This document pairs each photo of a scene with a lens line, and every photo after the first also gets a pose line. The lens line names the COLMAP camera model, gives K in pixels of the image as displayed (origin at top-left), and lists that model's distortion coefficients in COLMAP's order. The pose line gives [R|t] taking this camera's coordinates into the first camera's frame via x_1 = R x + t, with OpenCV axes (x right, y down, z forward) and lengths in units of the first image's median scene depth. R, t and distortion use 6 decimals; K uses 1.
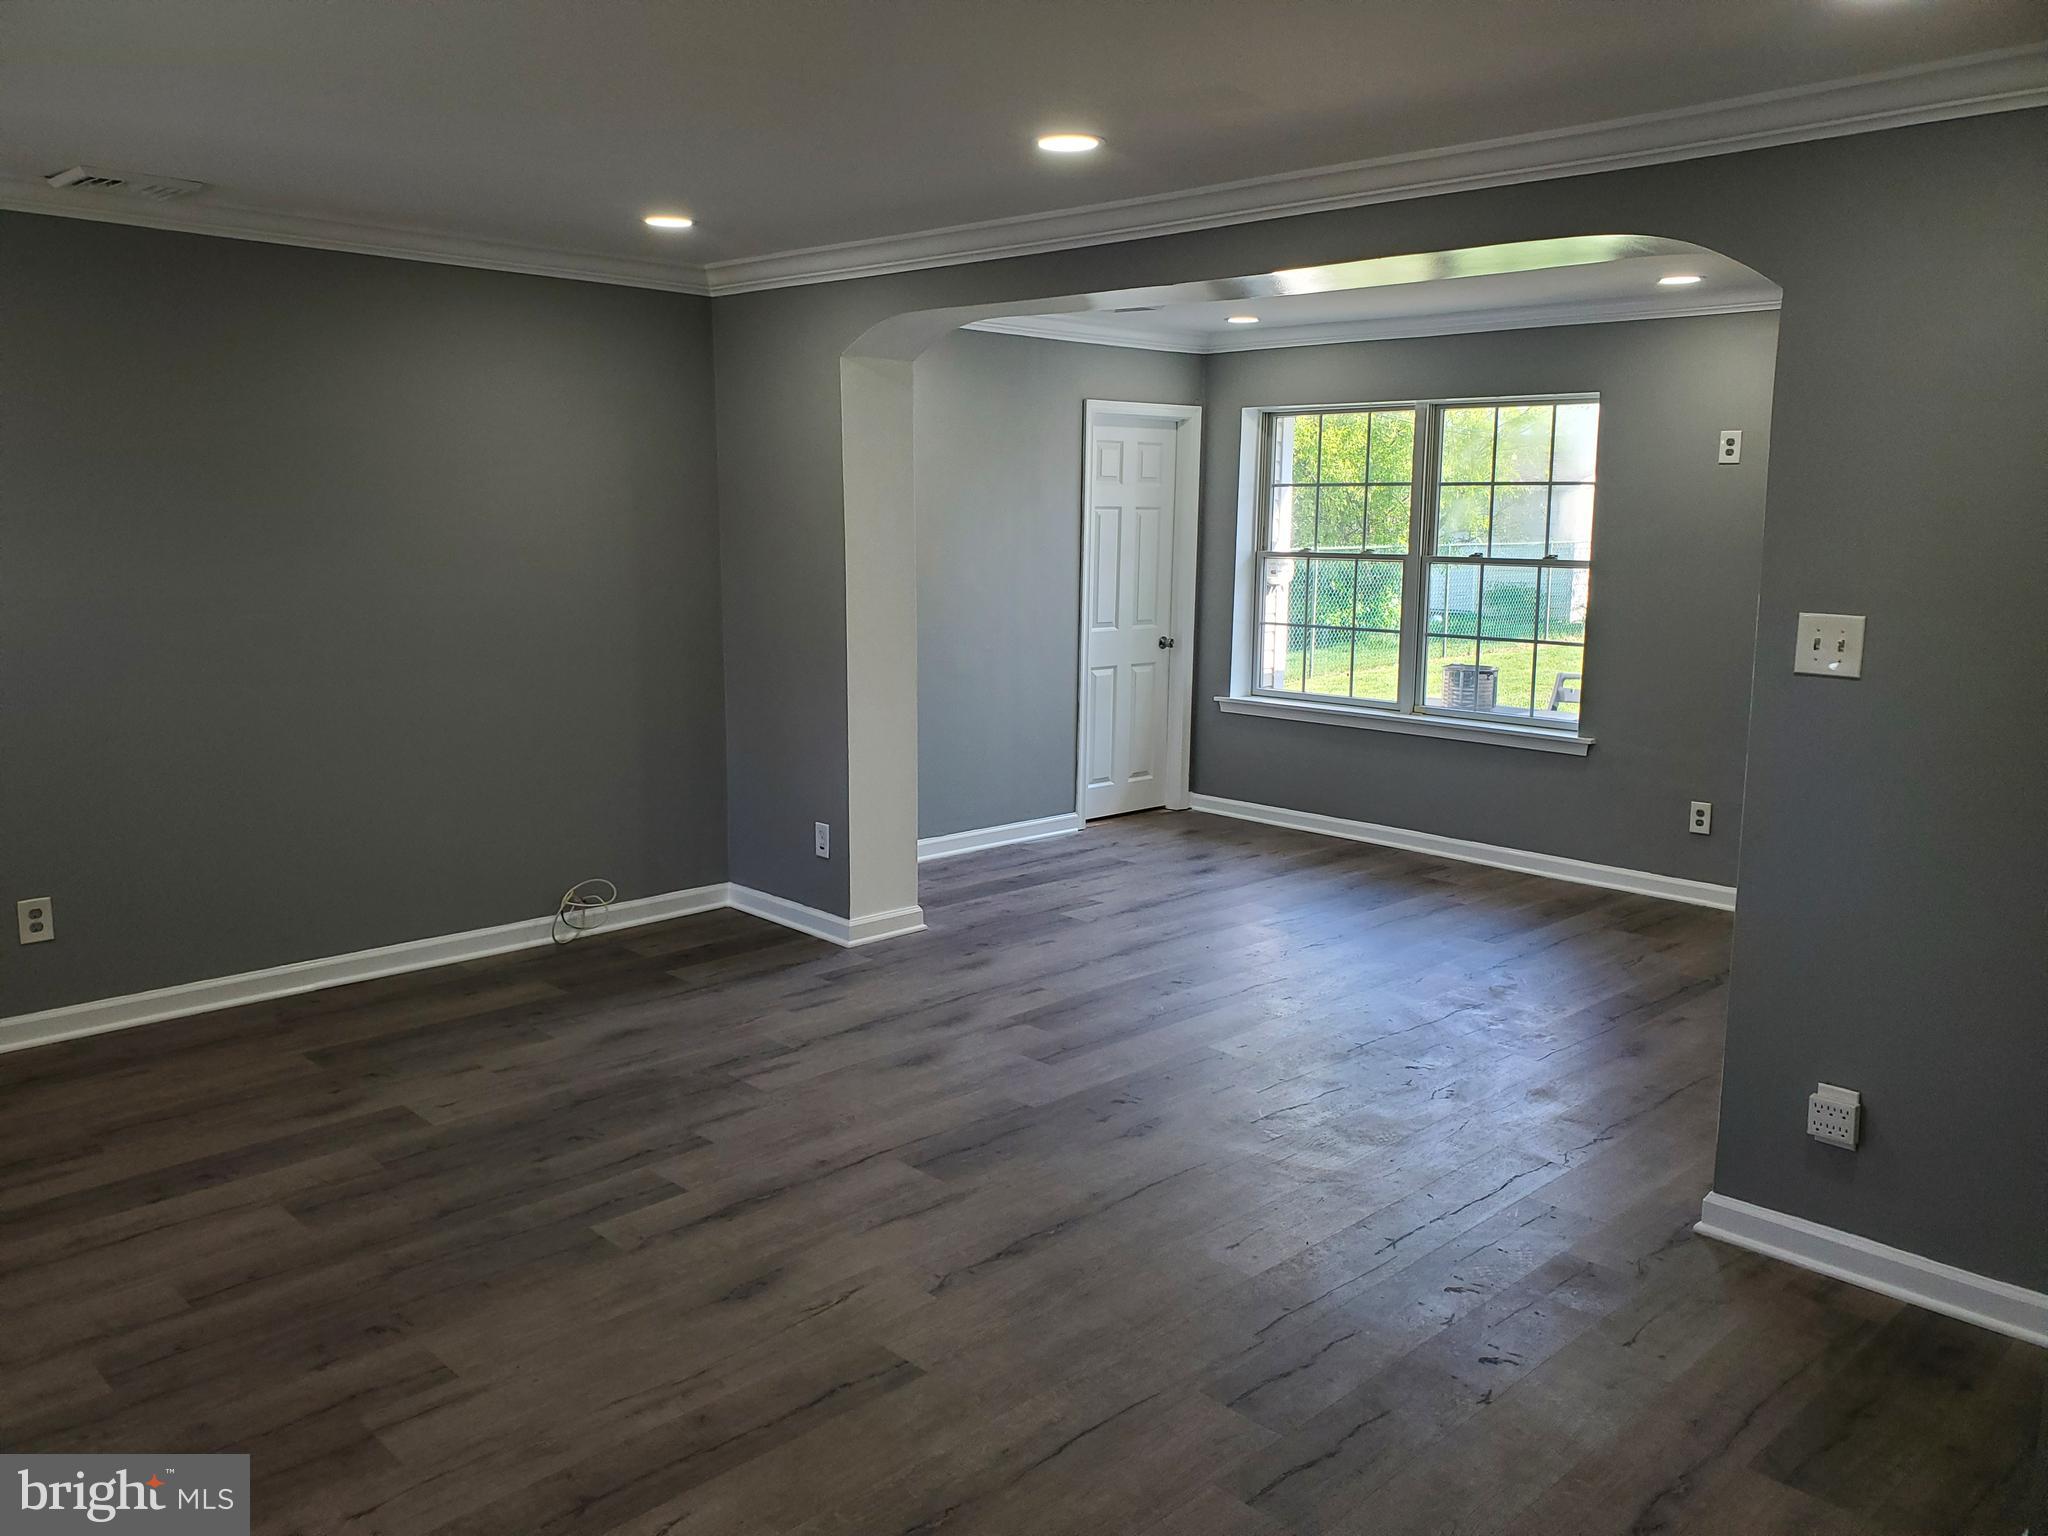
lens RADIAL K [[1600.9, 0, 984.1], [0, 1600.9, 756.7], [0, 0, 1]] dist [0.060010, -0.067843]
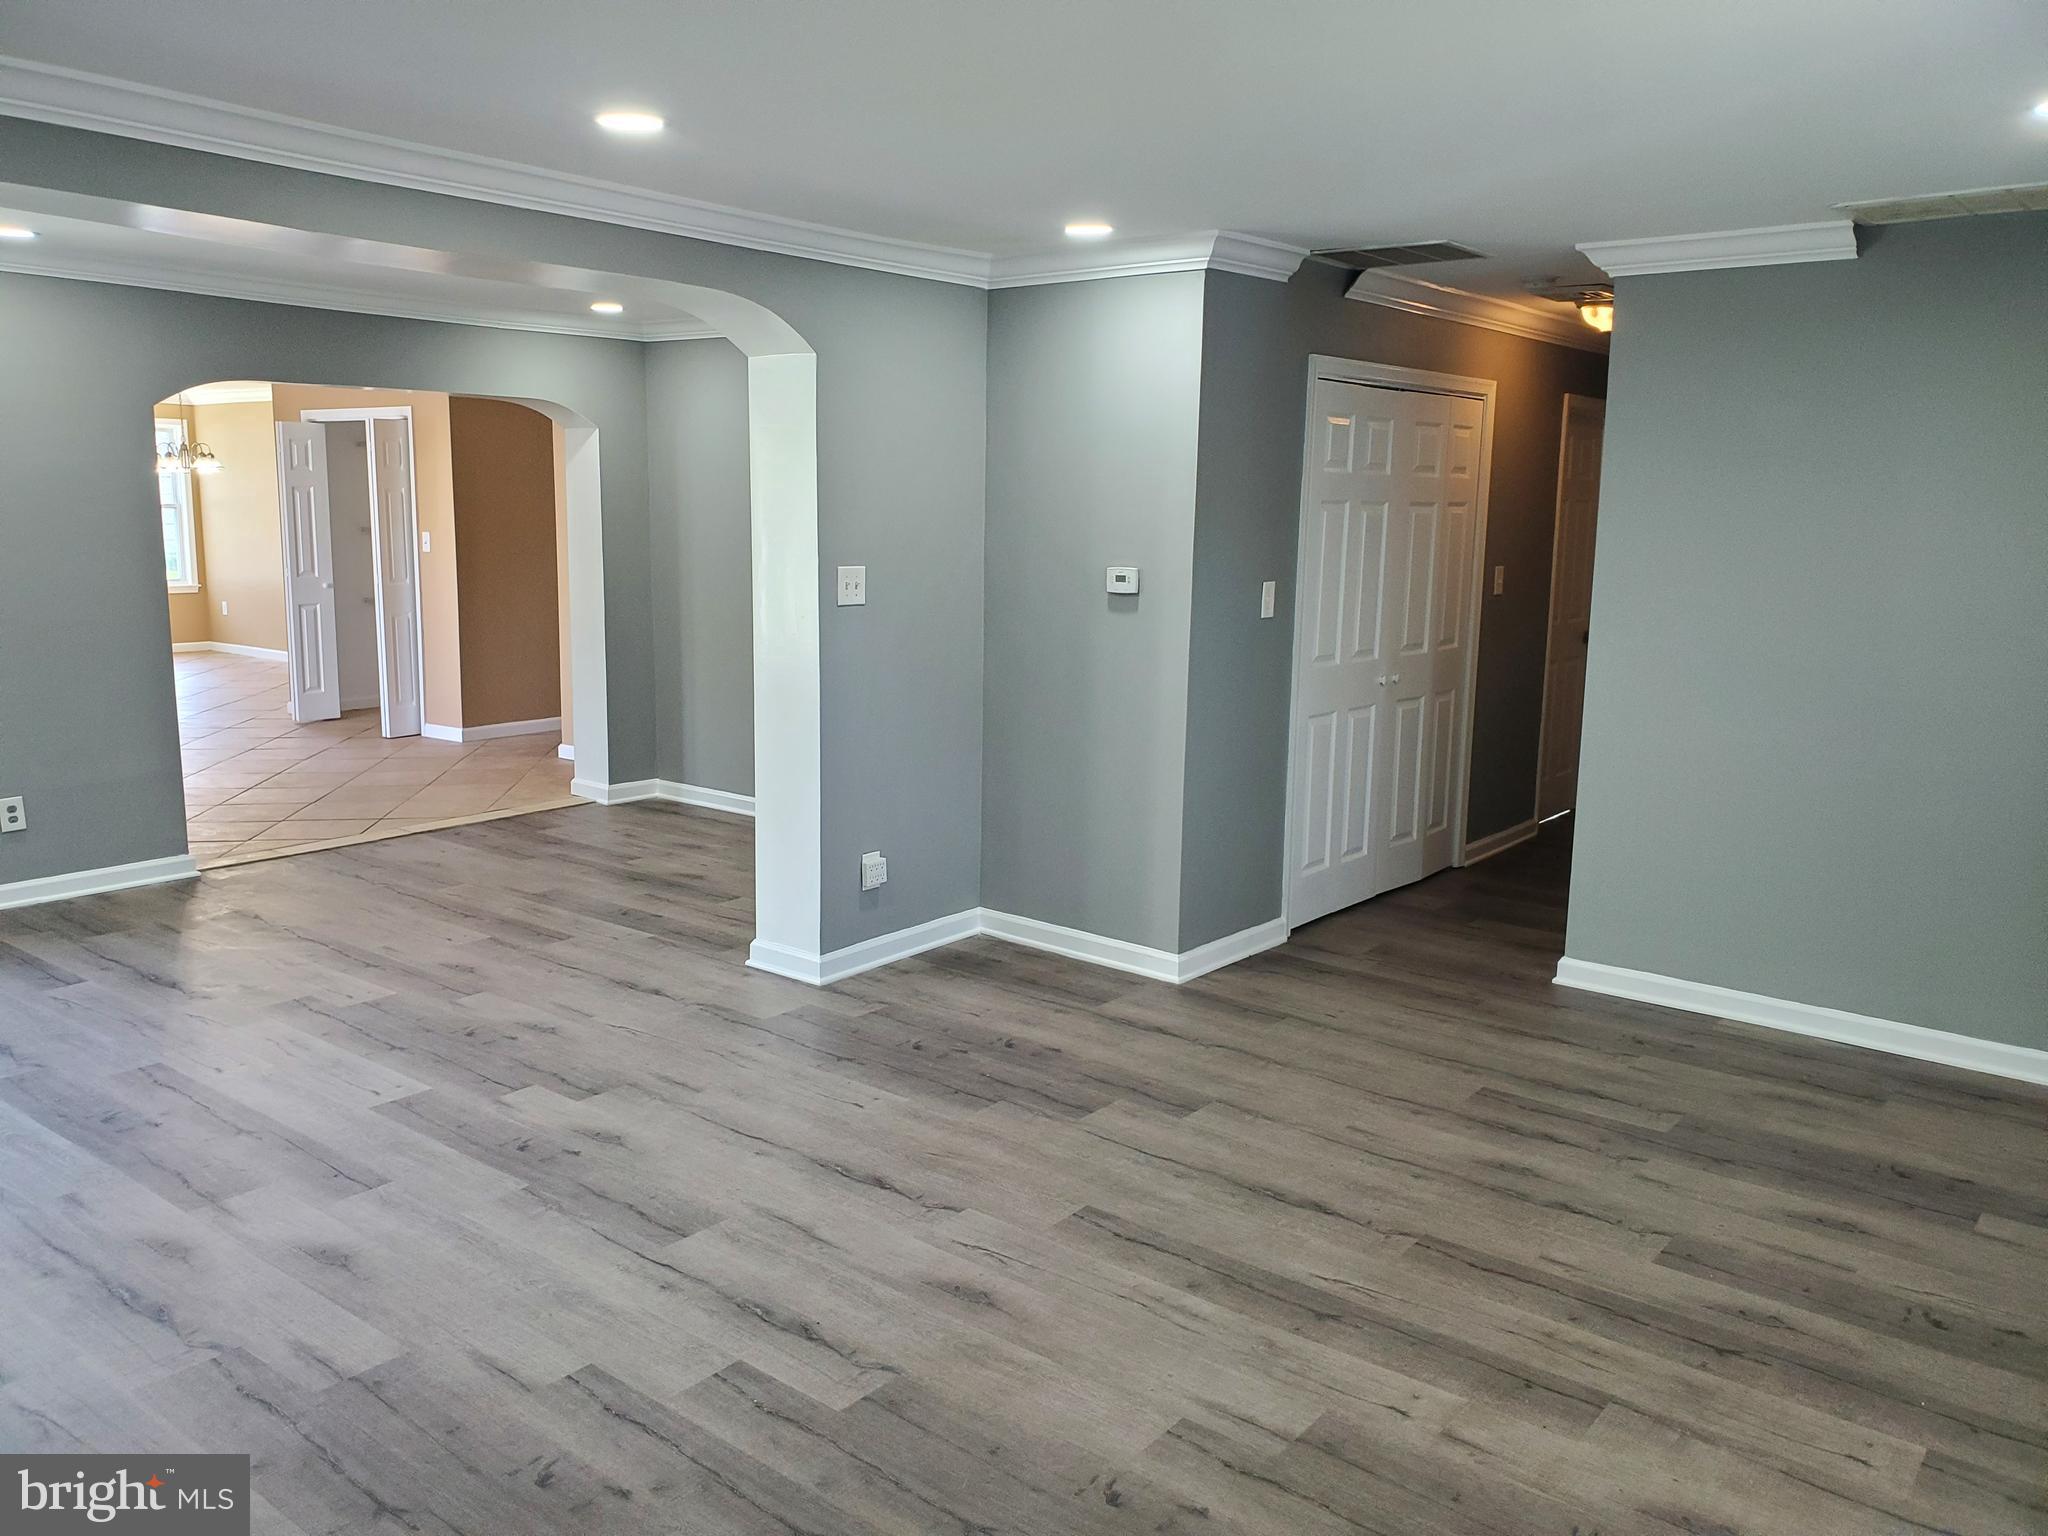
lens RADIAL K [[1600.9, 0, 1017.6], [0, 1600.9, 788.1], [0, 0, 1]] dist [0.060010, -0.067843]
pose [[-0.138448, -0.193499, 0.971283, -0.565790], [0.140871, 0.966908, 0.212708, -0.098289], [-0.980300, 0.166275, -0.106608, 0.544304]]
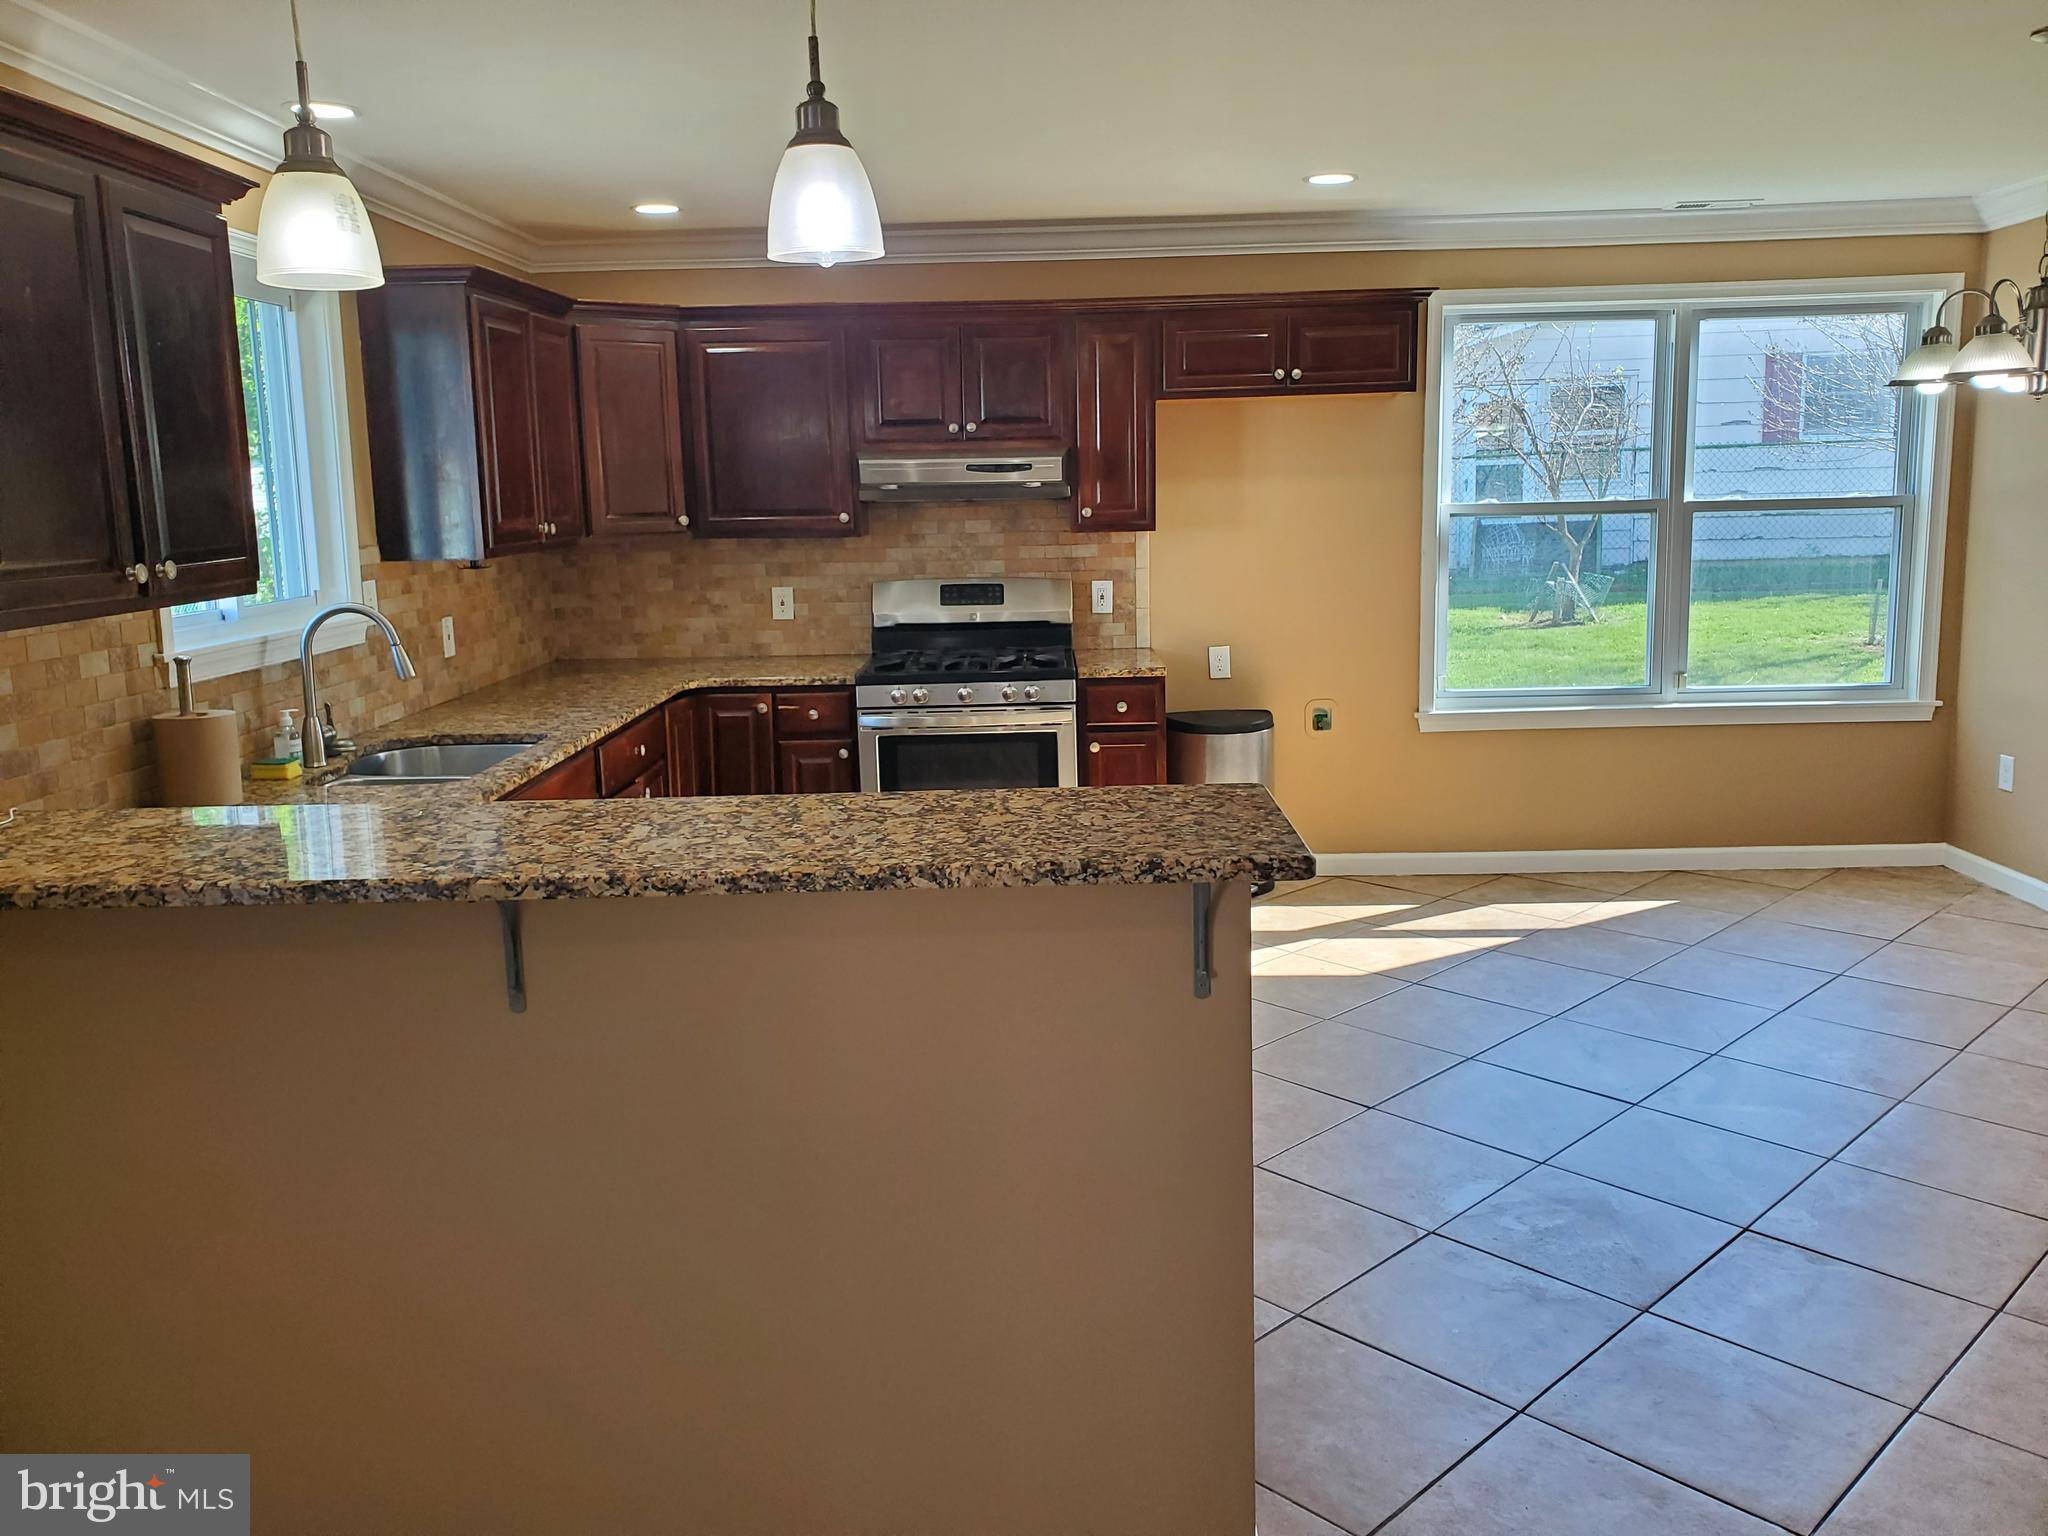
lens RADIAL K [[1600.9, 0, 1056.3], [0, 1600.9, 721.0], [0, 0, 1]] dist [0.060010, -0.067843]
pose [[0.683423, -0.139448, 0.716580, 1.000067], [0.144807, 0.987977, 0.054156, -0.164847], [-0.715516, 0.066755, 0.695399, 1.155148]]
